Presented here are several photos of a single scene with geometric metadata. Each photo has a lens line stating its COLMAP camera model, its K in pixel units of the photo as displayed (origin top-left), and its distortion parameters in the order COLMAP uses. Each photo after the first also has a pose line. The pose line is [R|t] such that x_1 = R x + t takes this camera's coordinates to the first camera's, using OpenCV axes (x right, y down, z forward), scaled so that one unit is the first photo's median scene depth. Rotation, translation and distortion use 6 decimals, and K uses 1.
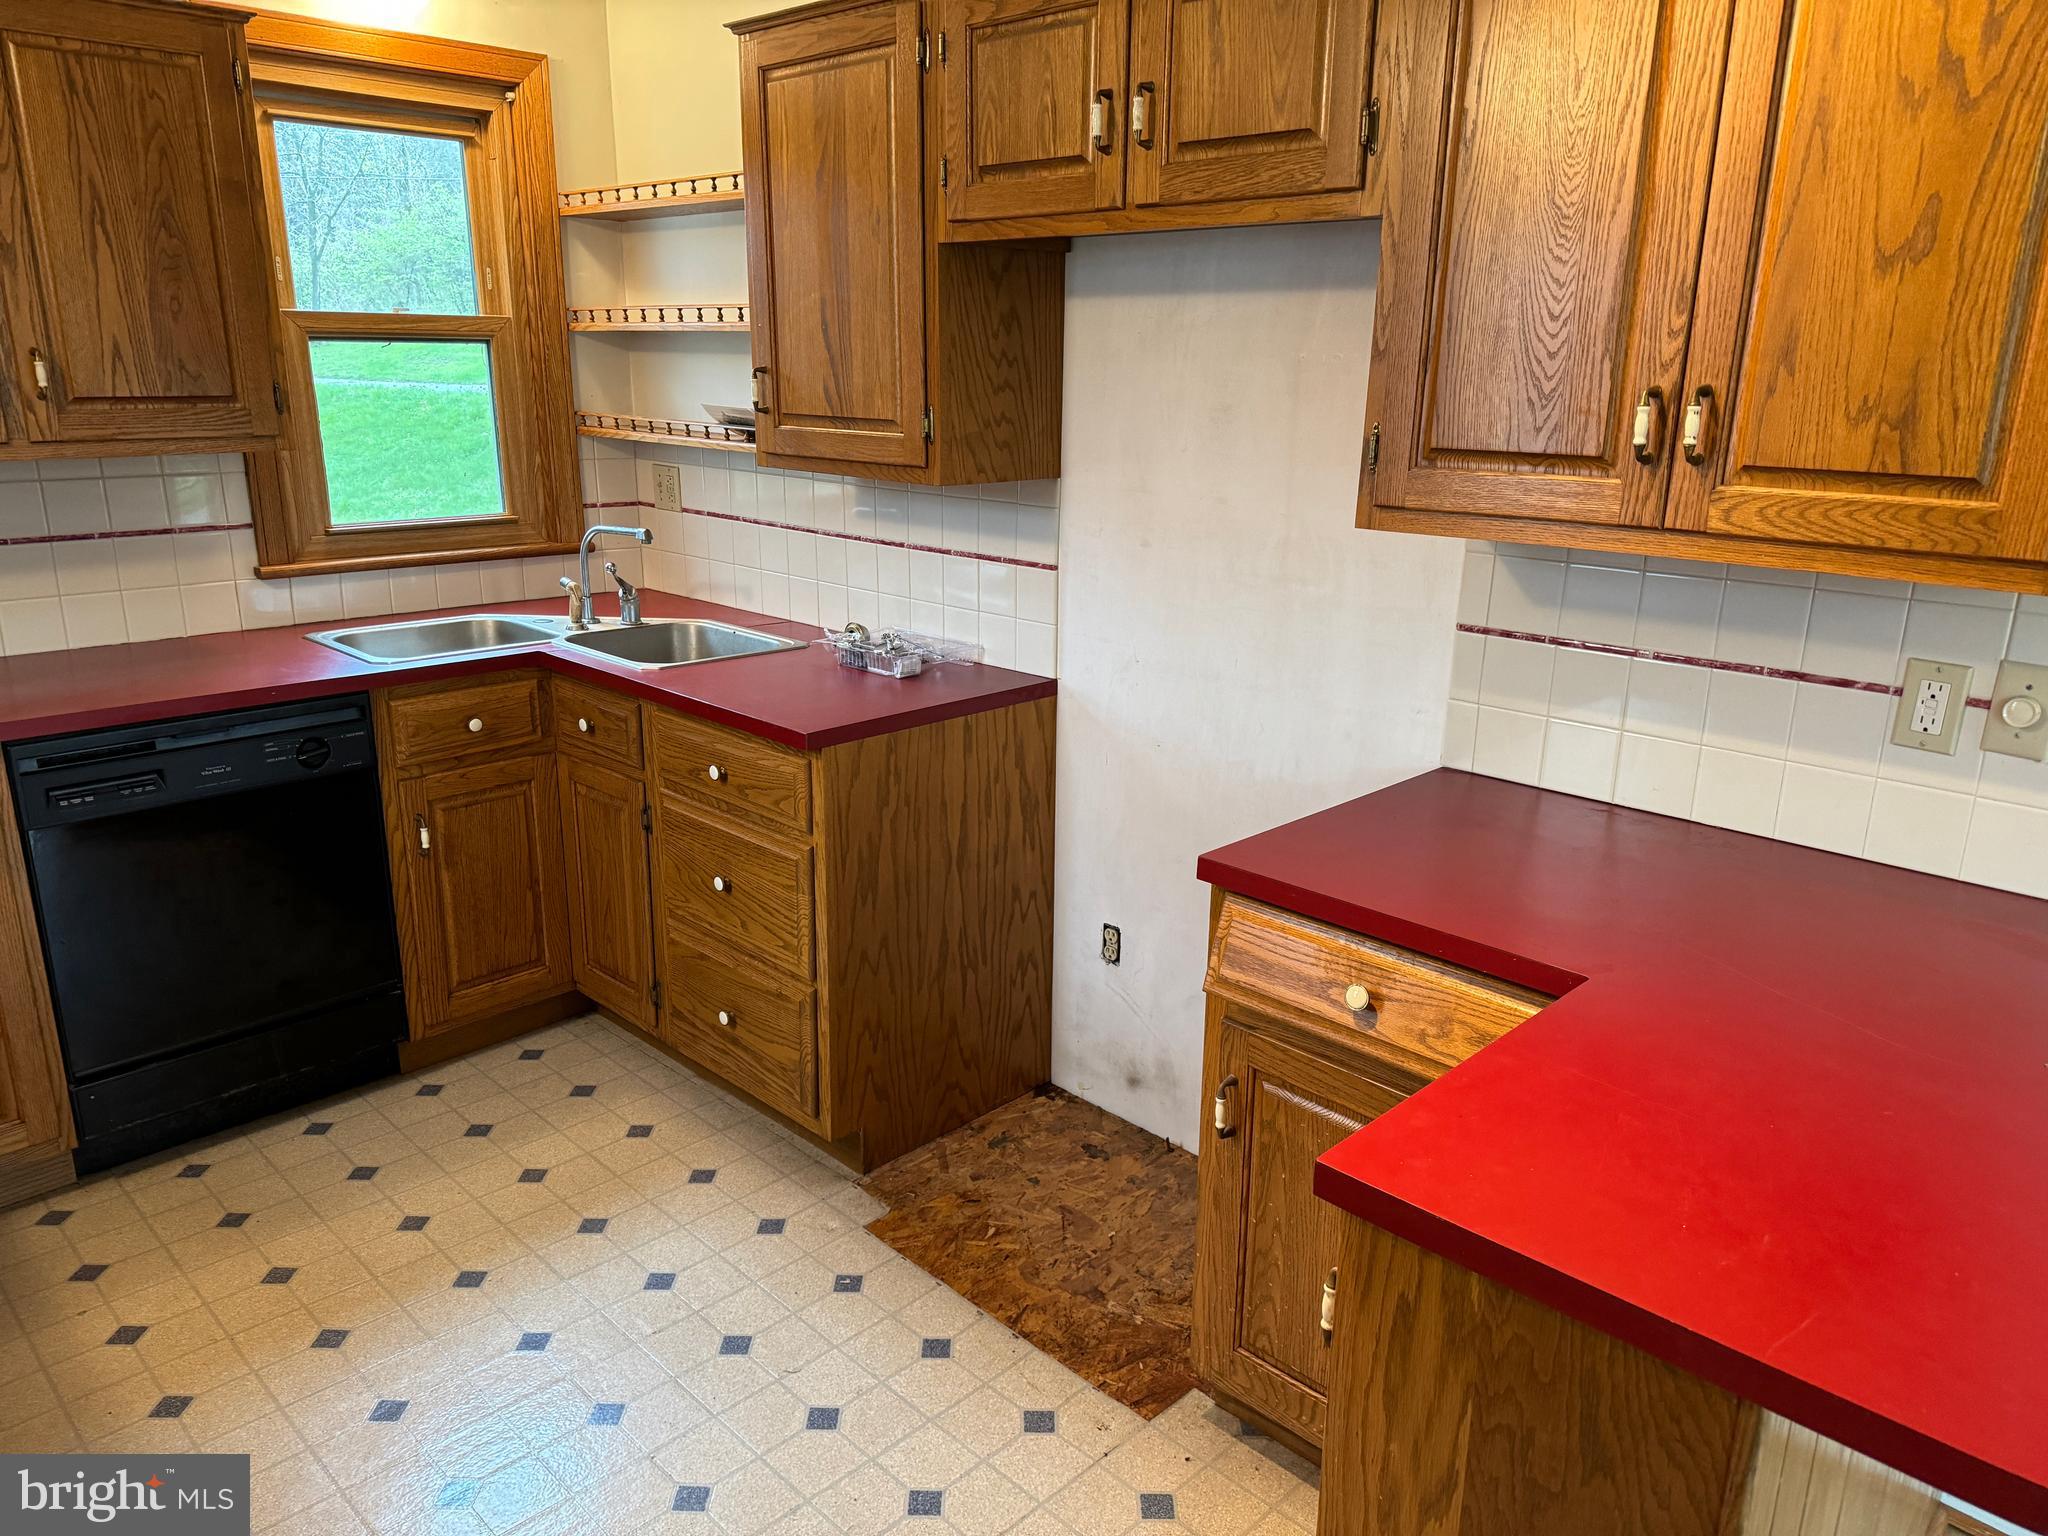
lens RADIAL K [[1426.7, 0, 1020.0], [0, 1426.7, 778.9], [0, 0, 1]] dist [0.062451, -0.081580]
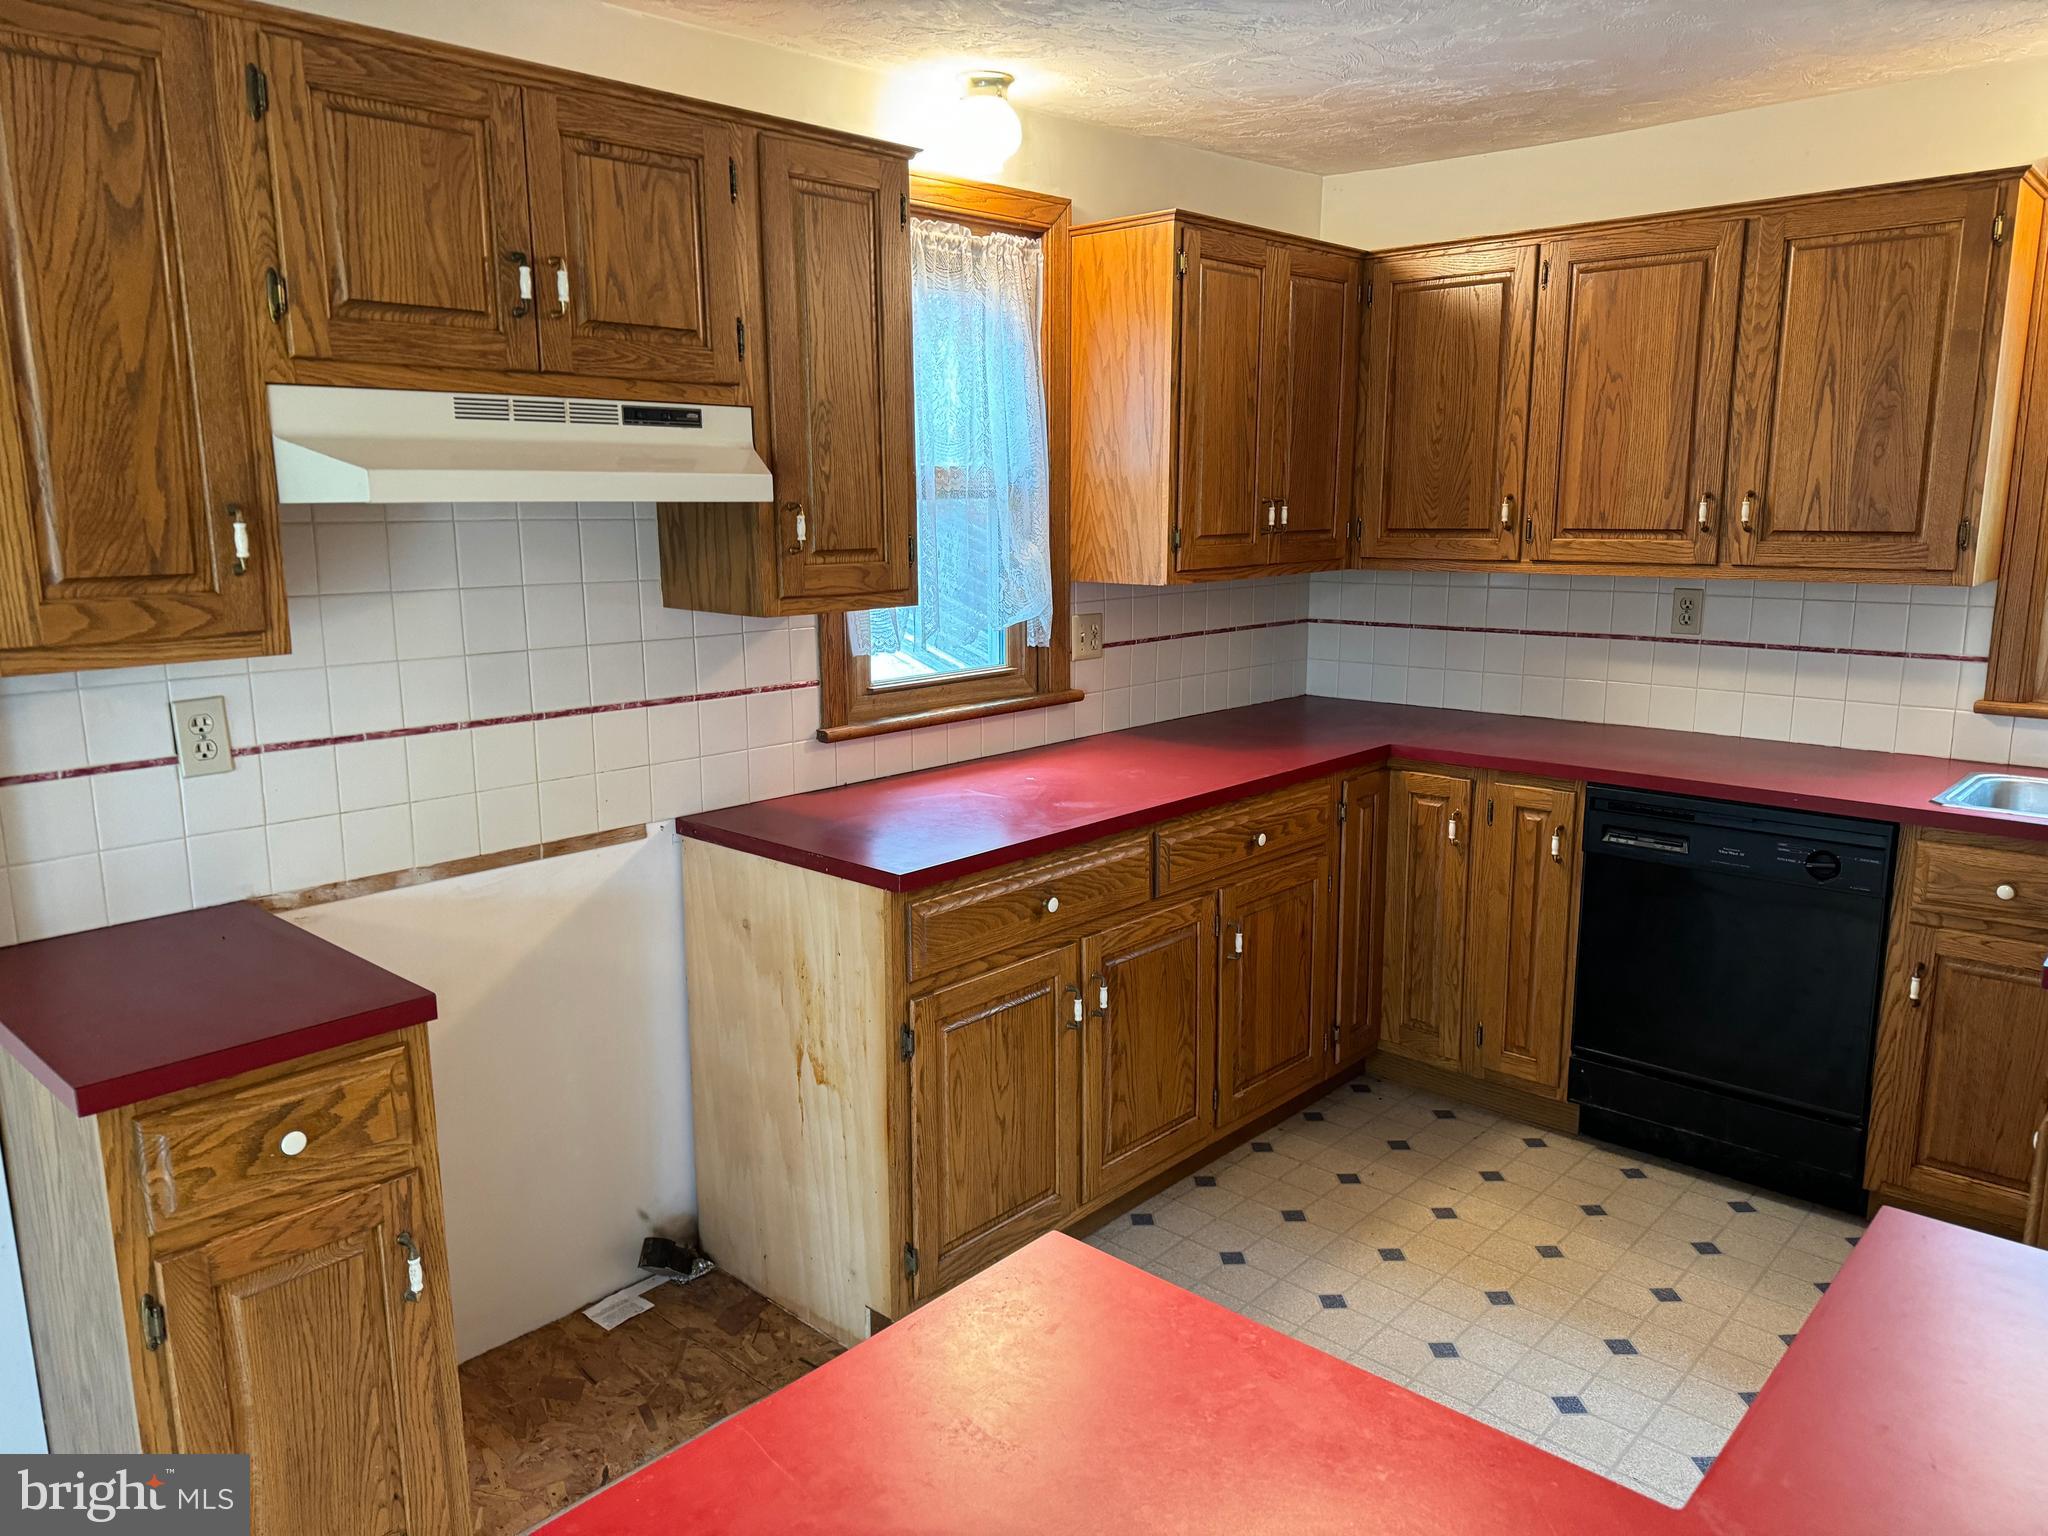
lens RADIAL K [[1426.7, 0, 1020.9], [0, 1426.7, 764.0], [0, 0, 1]] dist [0.062451, -0.081580]
pose [[0.025978, 0.172183, -0.984722, 0.532126], [-0.270382, 0.949550, 0.158900, -0.100544], [0.962403, 0.262123, 0.071223, 0.358143]]
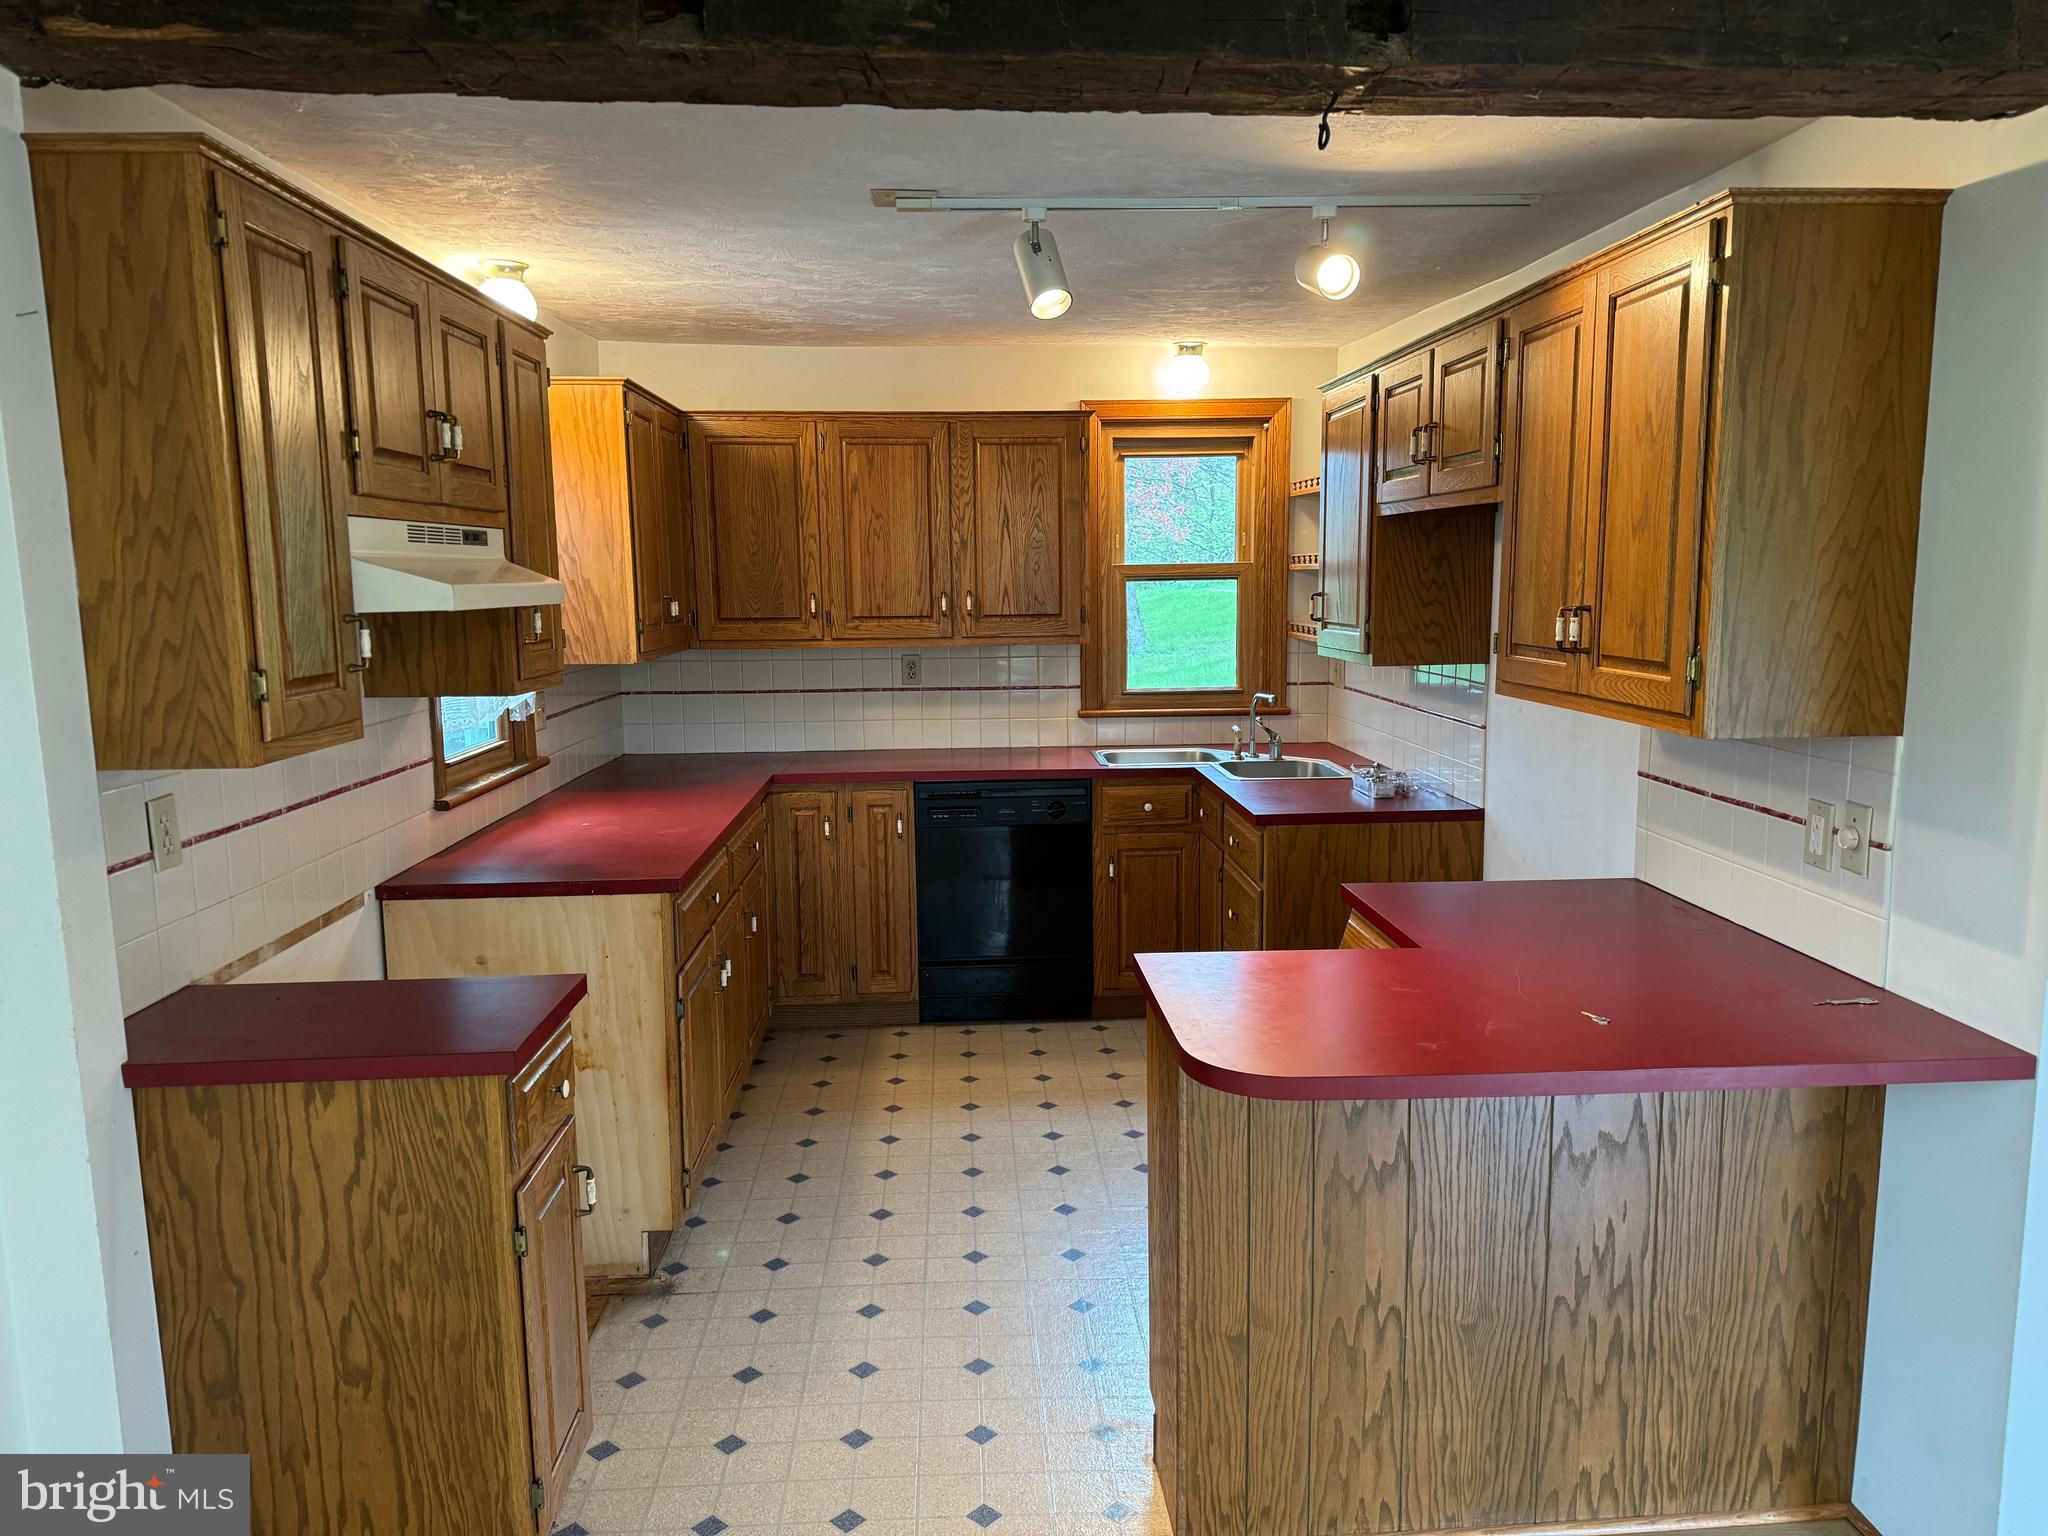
lens RADIAL K [[1426.7, 0, 1027.1], [0, 1426.7, 786.3], [0, 0, 1]] dist [0.062451, -0.081580]
pose [[0.739796, 0.077477, -0.668356, 0.674267], [-0.166589, 0.983511, -0.070385, 0.085256], [0.651882, 0.163411, 0.740504, -0.336675]]
